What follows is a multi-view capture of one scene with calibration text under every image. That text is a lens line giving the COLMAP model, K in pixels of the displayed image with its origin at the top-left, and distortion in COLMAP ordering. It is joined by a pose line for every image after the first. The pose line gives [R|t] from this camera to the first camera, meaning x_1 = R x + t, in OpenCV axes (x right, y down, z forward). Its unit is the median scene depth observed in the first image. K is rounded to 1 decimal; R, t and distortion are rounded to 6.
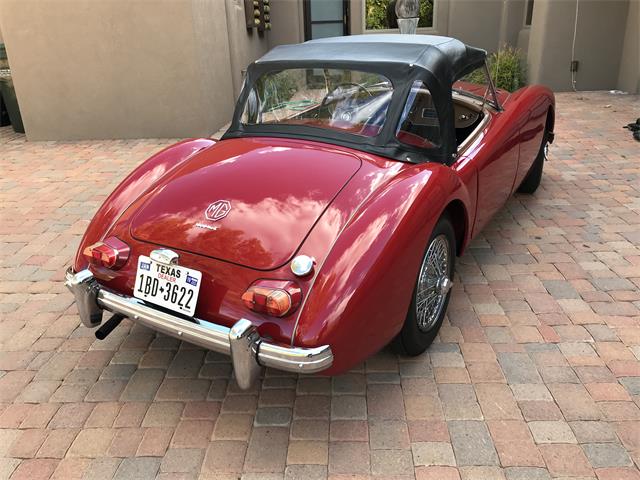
lens RADIAL K [[521.4, 0, 320.0], [0, 521.4, 240.0], [0, 0, 1]] dist [0.026504, 0.003266]
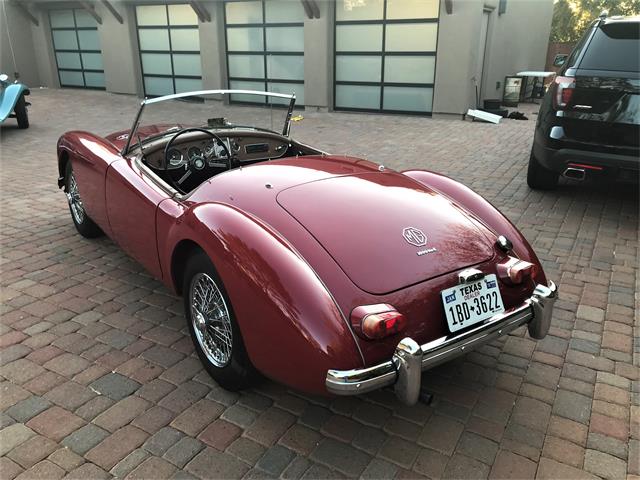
lens RADIAL K [[521.4, 0, 320.0], [0, 521.4, 240.0], [0, 0, 1]] dist [0.026504, 0.003266]
pose [[0.392496, -0.267927, 0.879865, -1.336561], [0.342526, 0.930398, 0.130519, -0.282609], [-0.853594, 0.250149, 0.456949, 0.750572]]
